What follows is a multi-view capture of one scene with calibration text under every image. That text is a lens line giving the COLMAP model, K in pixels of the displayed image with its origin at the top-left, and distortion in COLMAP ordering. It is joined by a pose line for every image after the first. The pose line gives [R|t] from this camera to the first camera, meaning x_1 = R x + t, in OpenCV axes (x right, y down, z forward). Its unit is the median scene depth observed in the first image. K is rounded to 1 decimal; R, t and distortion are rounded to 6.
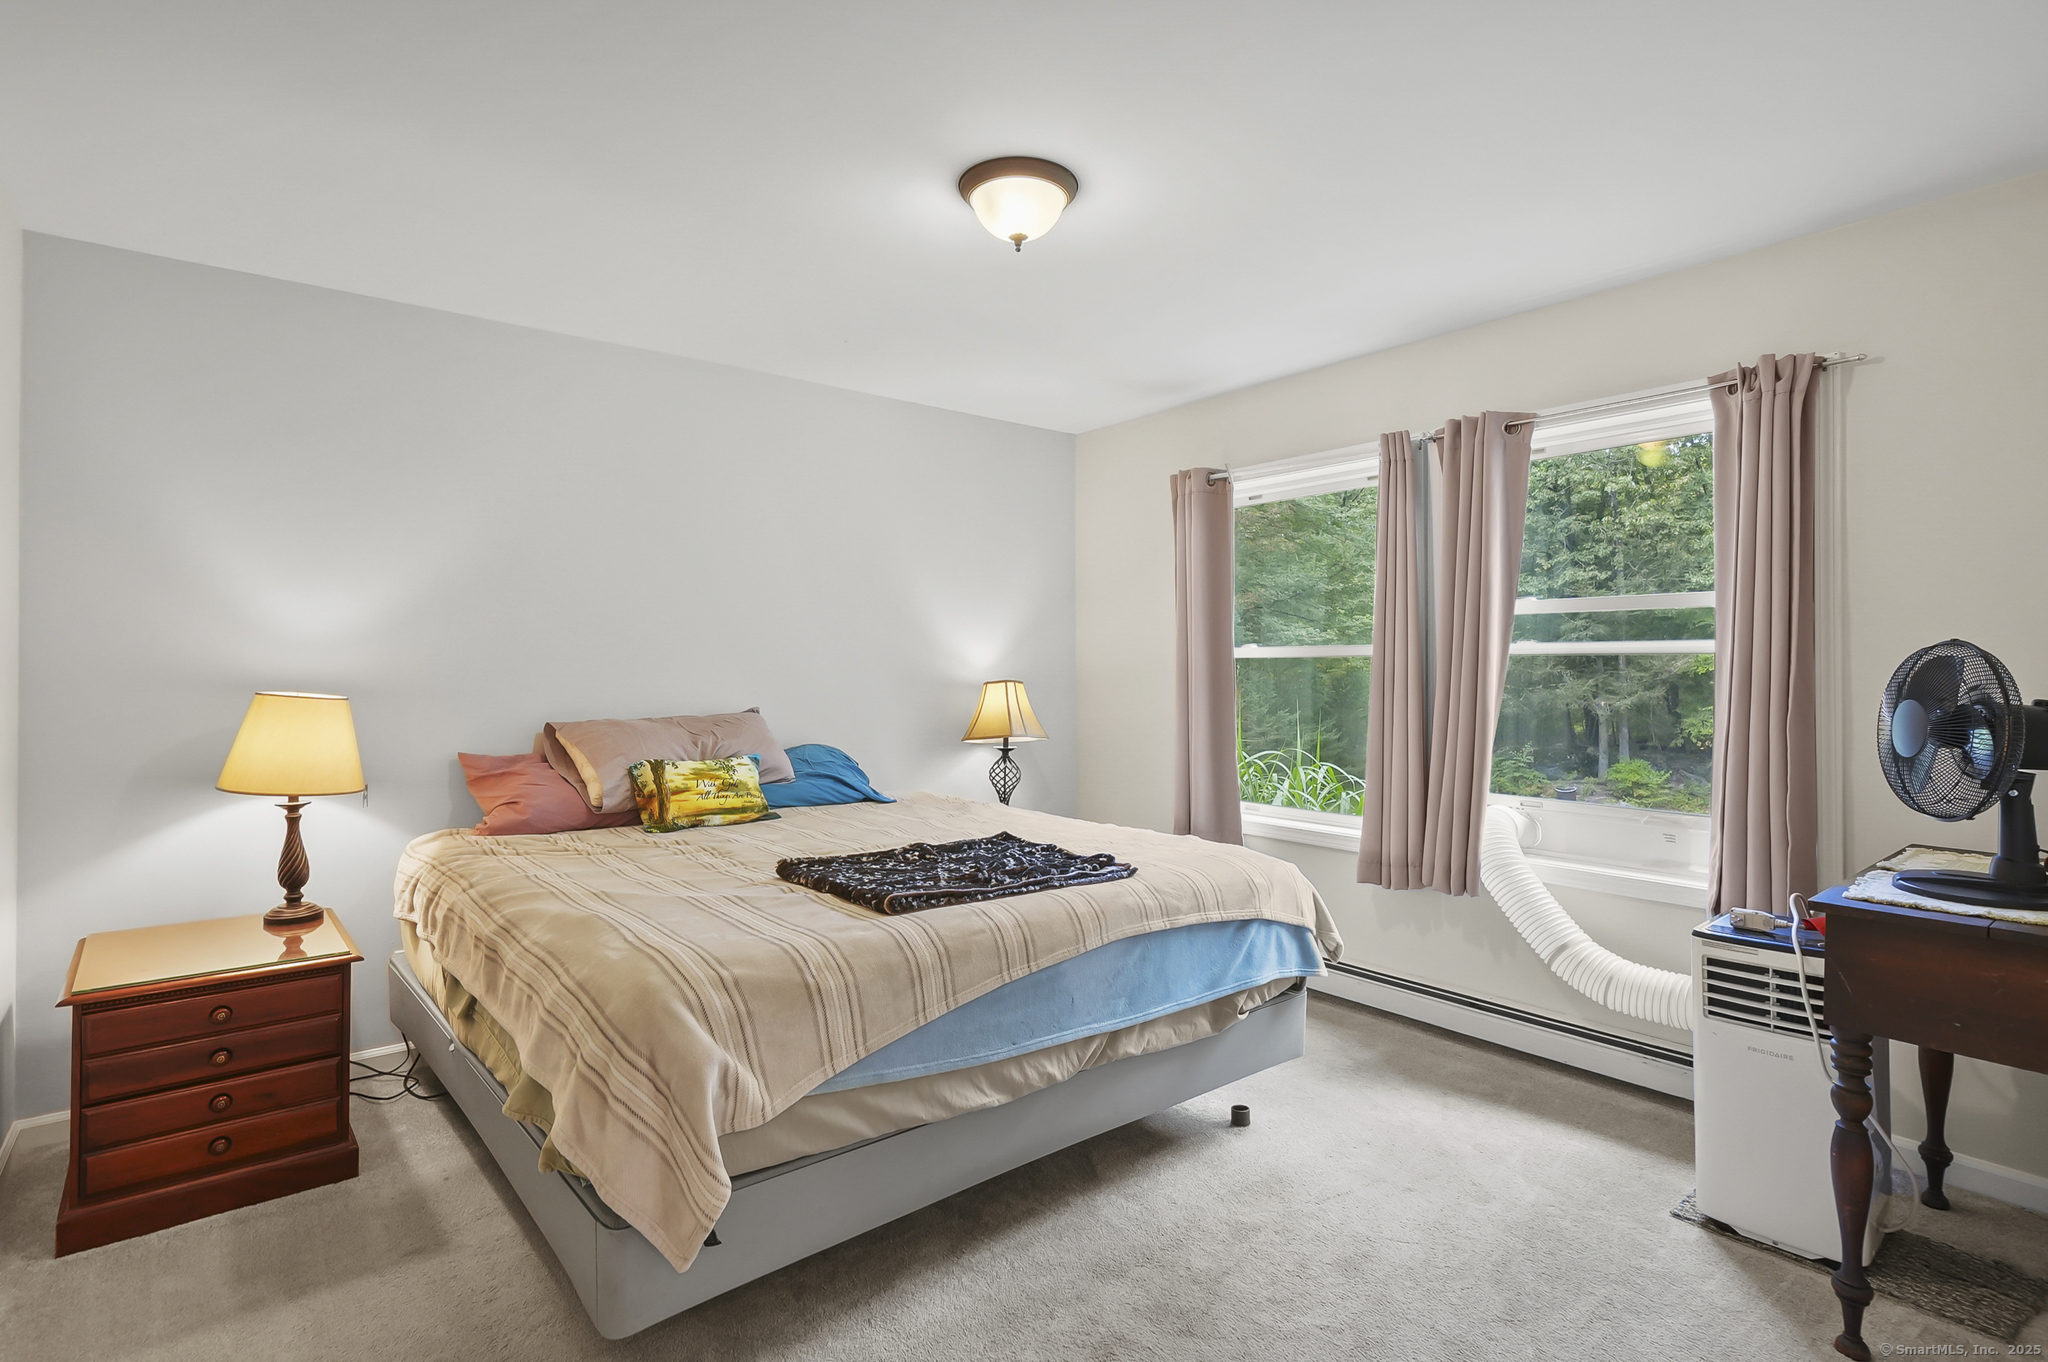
lens RADIAL K [[993.9, 0, 1021.9], [0, 993.9, 679.9], [0, 0, 1]] dist [-0.000133, -0.001413]
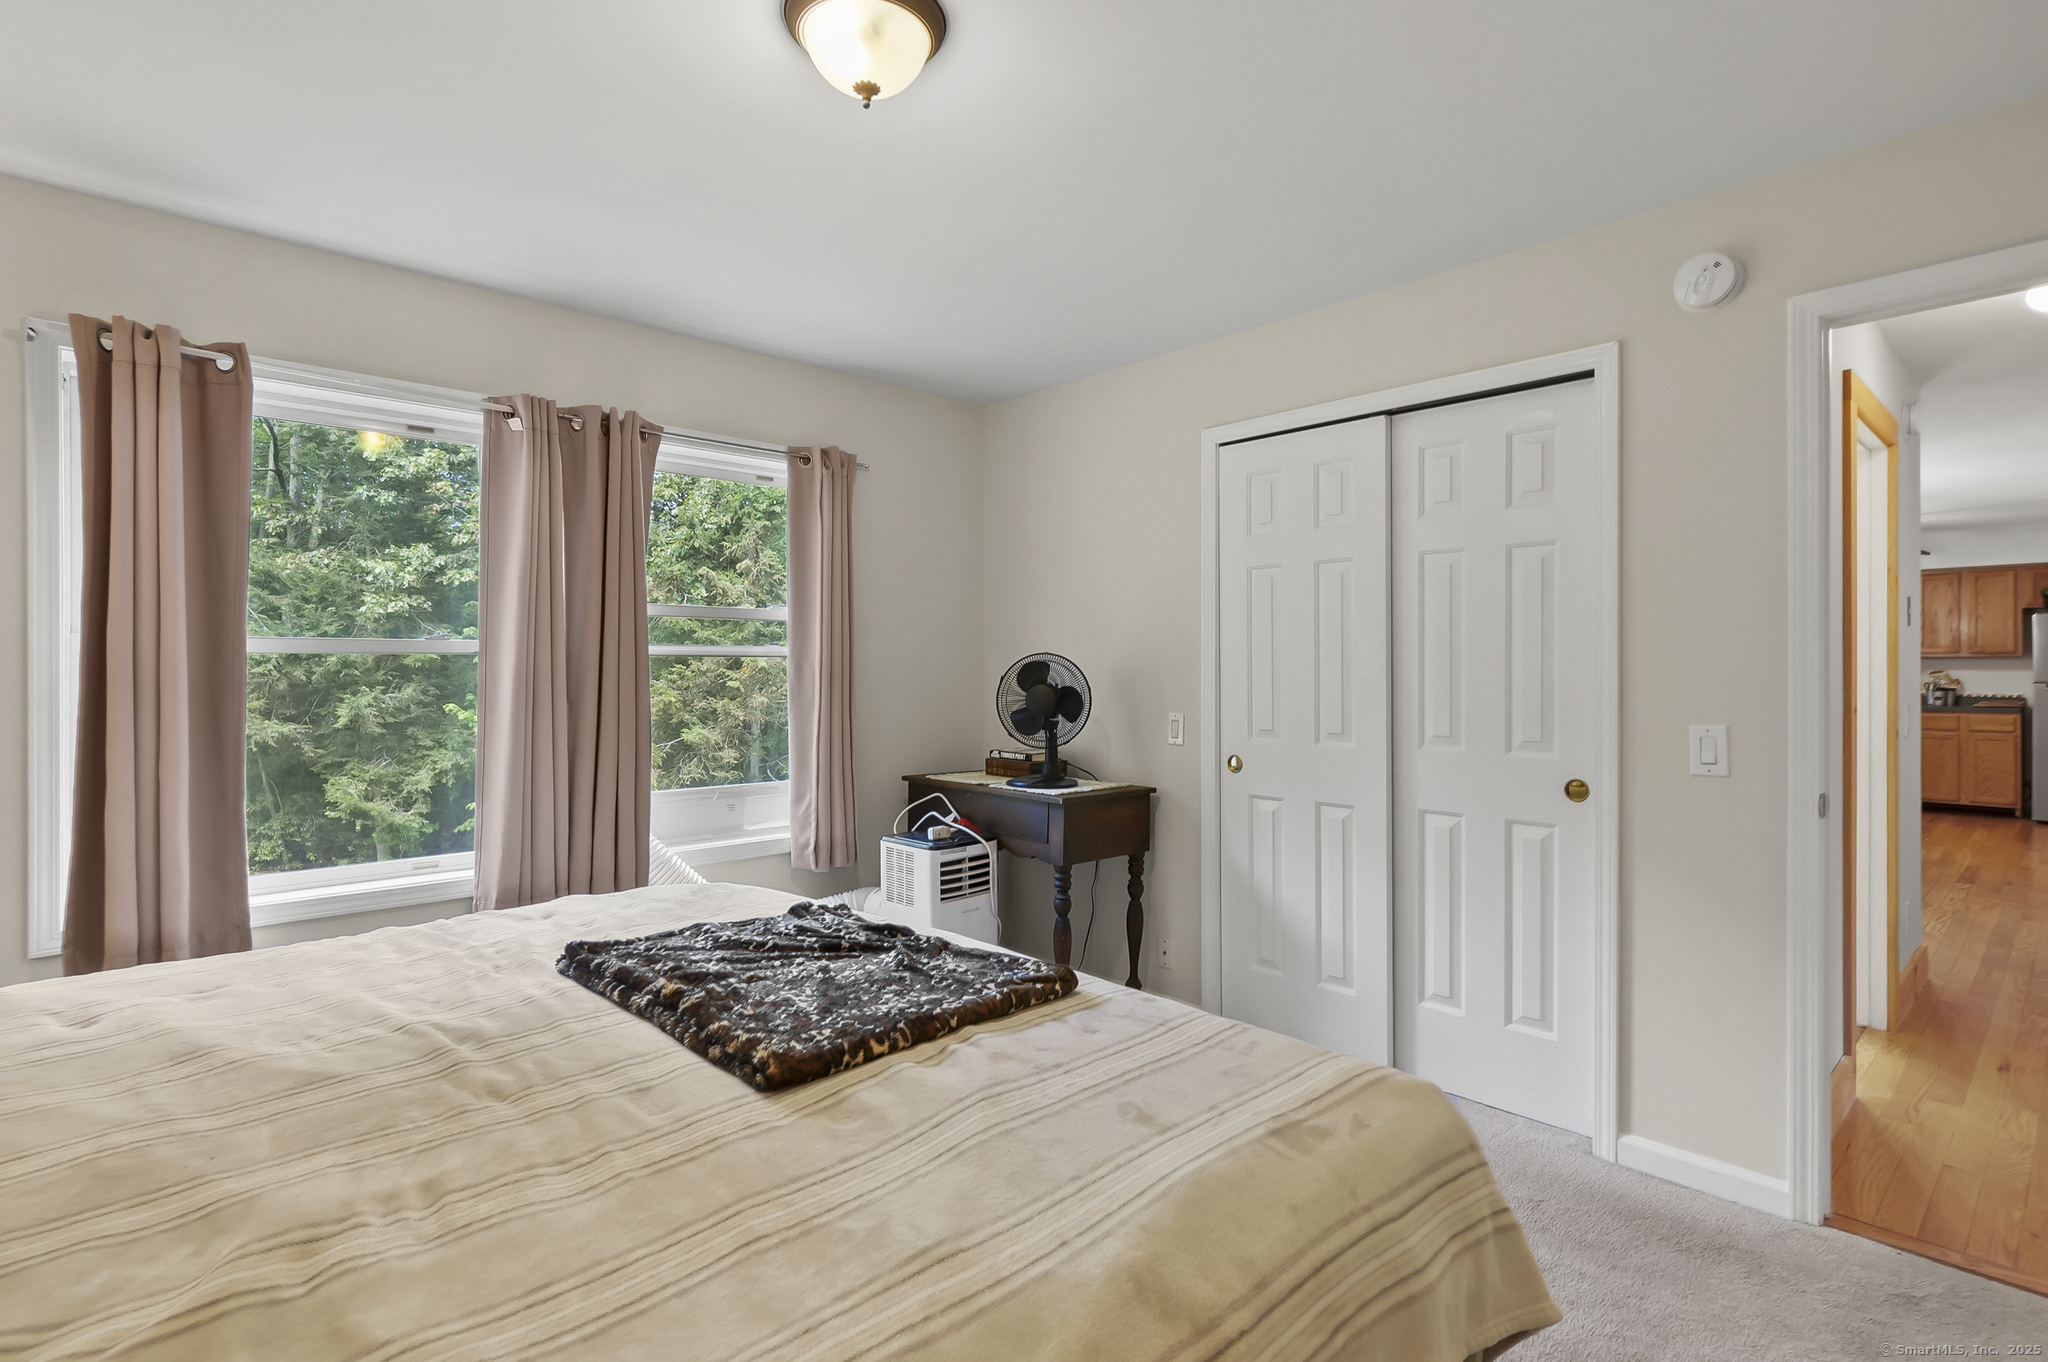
lens RADIAL K [[993.9, 0, 1021.9], [0, 993.9, 679.9], [0, 0, 1]] dist [-0.000133, -0.001413]
pose [[-0.071561, -0.012389, 0.997359, -0.581382], [0.013015, 0.999826, 0.013354, -0.009391], [-0.997351, 0.013936, -0.071387, 0.712012]]
